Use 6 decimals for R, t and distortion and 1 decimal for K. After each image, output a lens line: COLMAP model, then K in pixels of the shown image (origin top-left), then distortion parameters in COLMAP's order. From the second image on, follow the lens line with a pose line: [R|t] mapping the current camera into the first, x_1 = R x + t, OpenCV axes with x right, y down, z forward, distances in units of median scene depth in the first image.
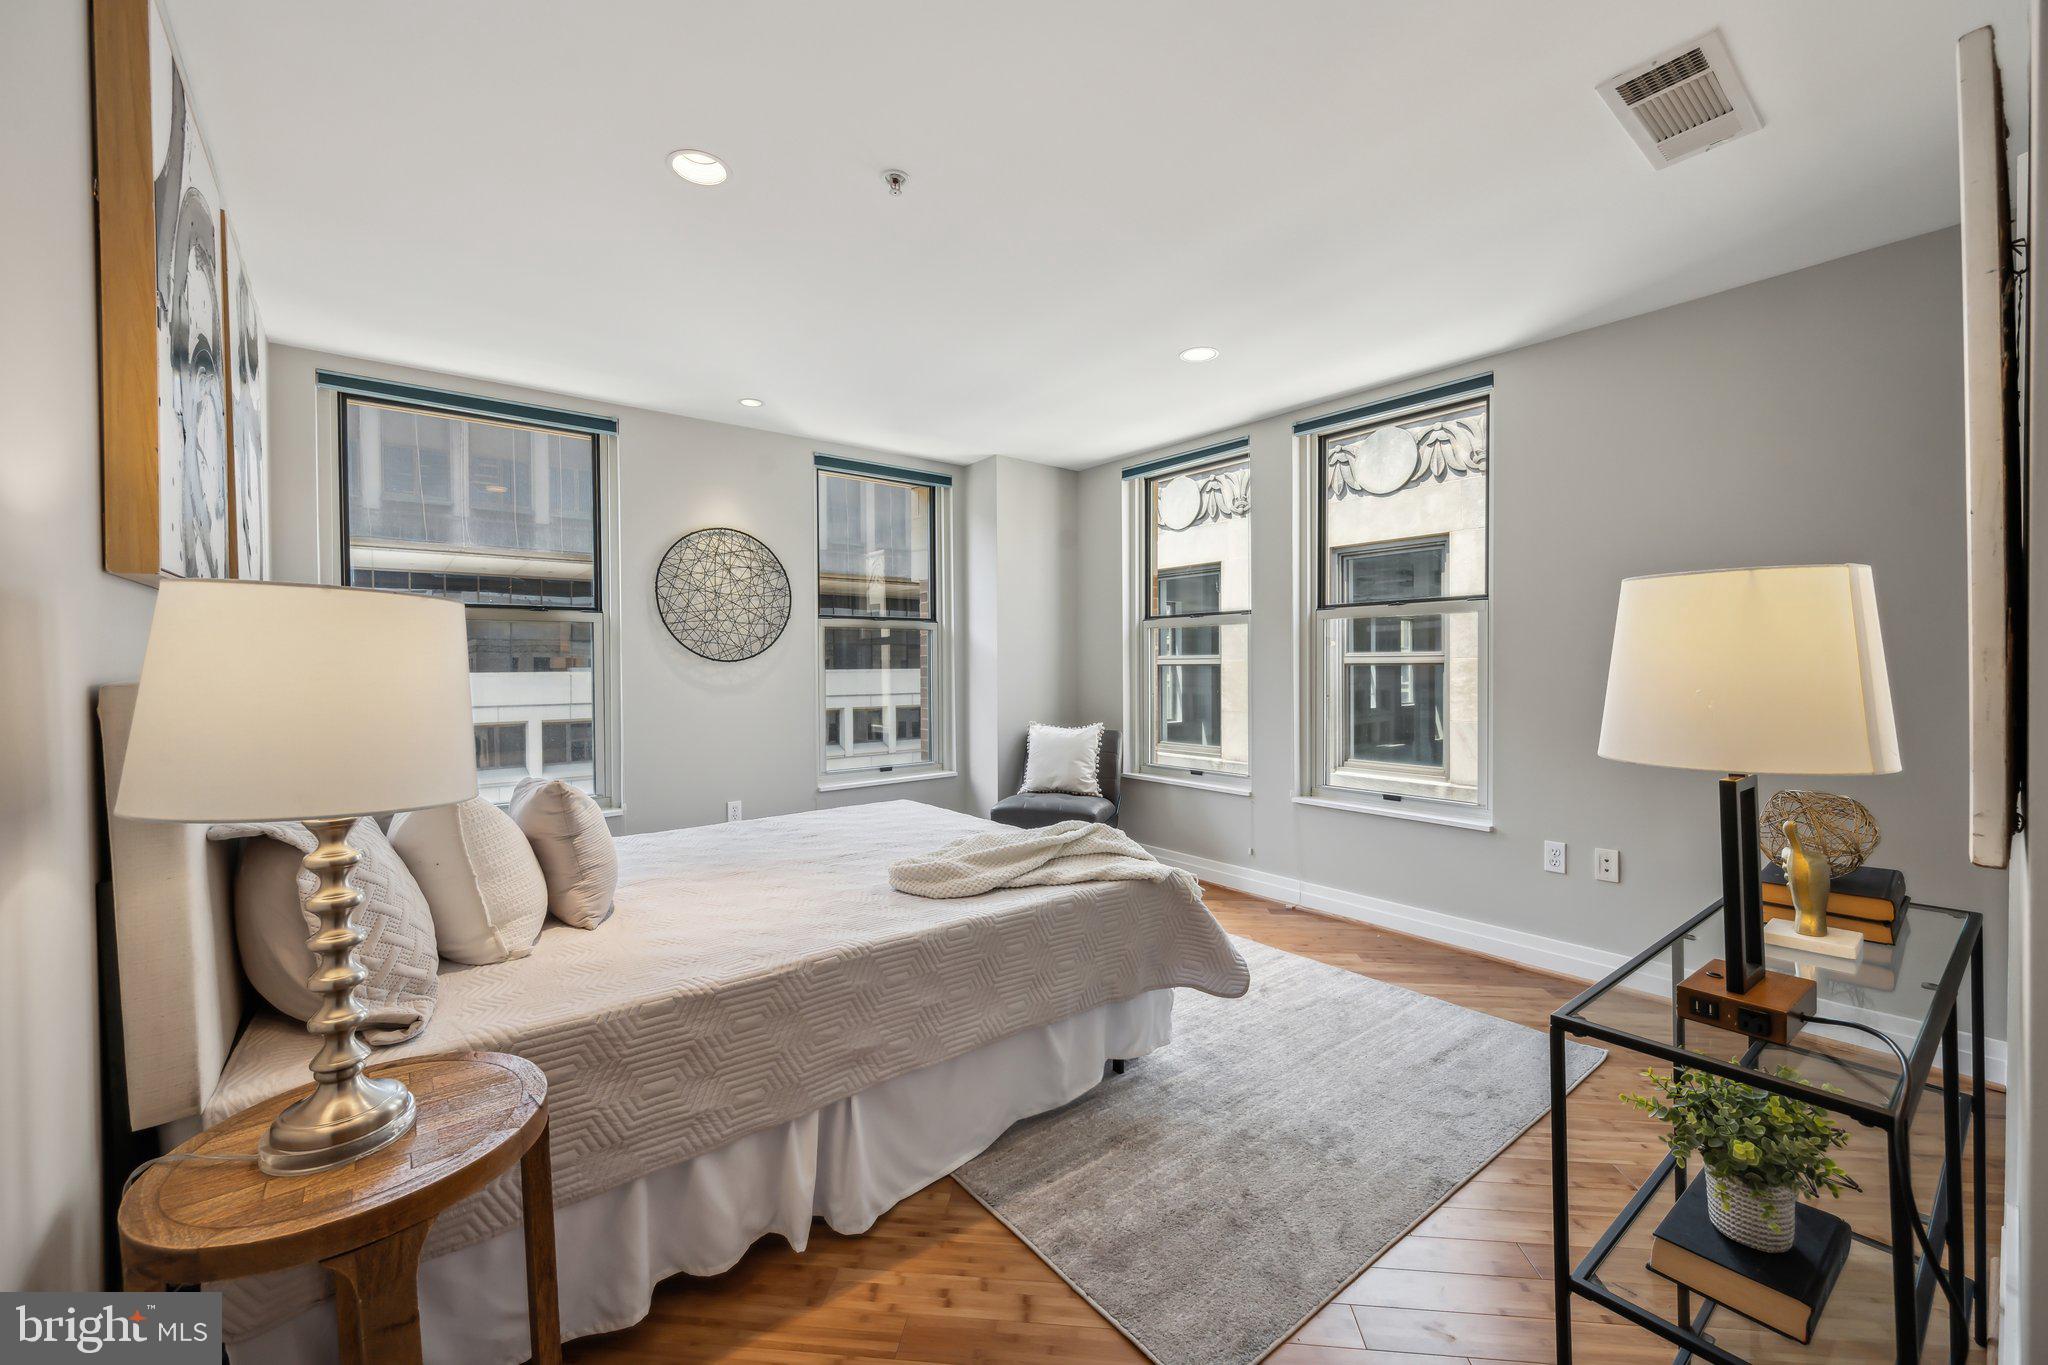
lens RADIAL K [[814.0, 0, 1044.4], [0, 814.0, 670.9], [0, 0, 1]] dist [0.000457, -0.000467]
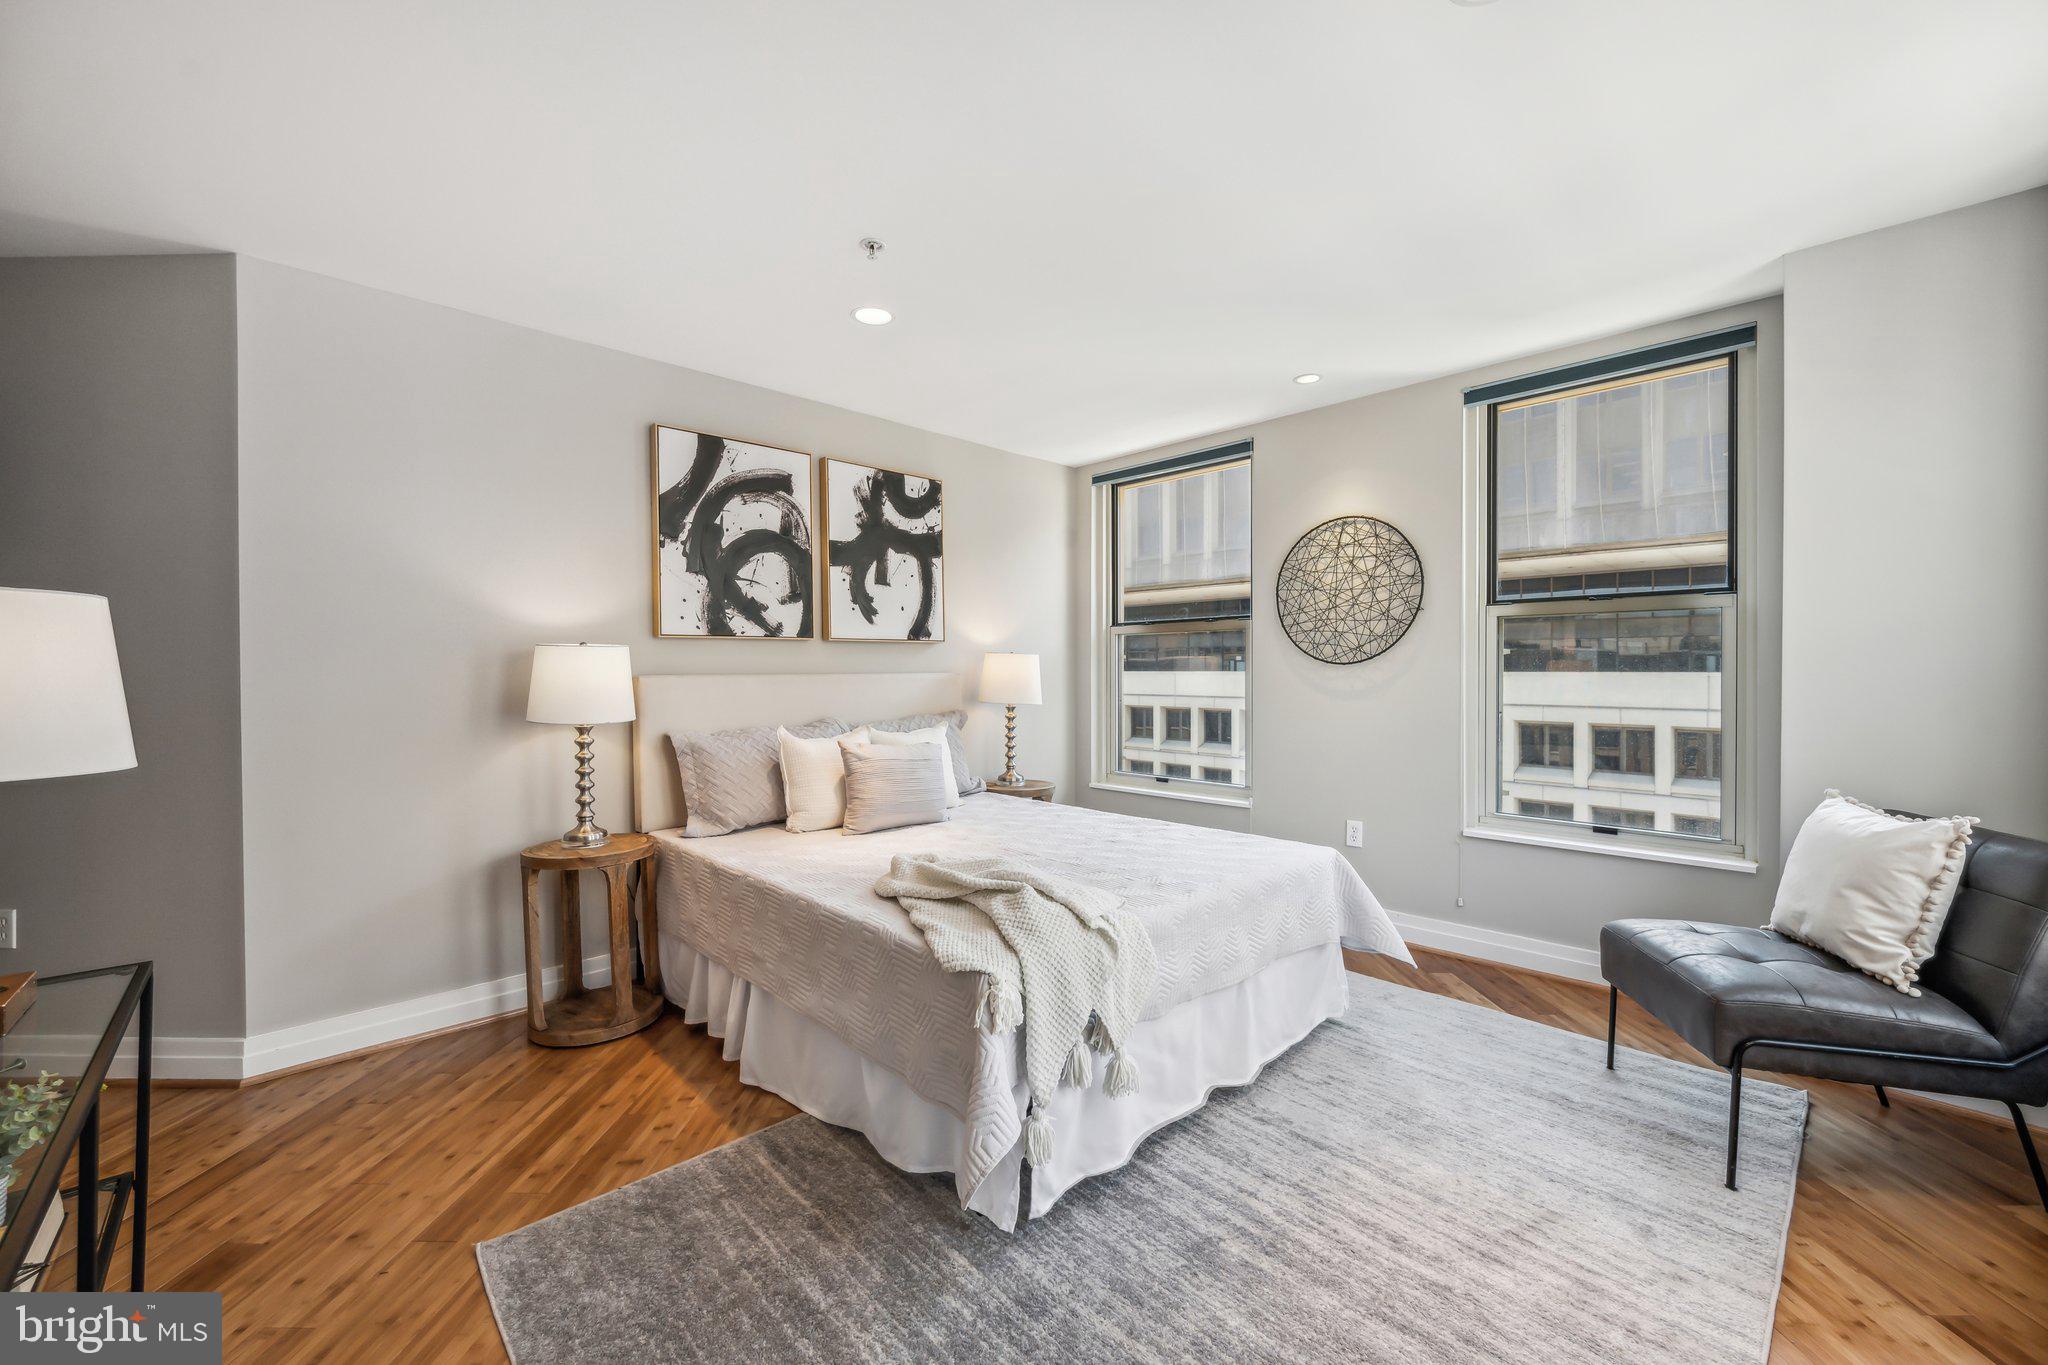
lens RADIAL K [[814.0, 0, 1029.7], [0, 814.0, 675.4], [0, 0, 1]] dist [0.000457, -0.000467]
pose [[0.065369, 0.015669, -0.997738, 0.488397], [-0.009159, 0.999844, 0.015102, -0.008785], [0.997819, 0.008151, 0.065502, 0.580094]]
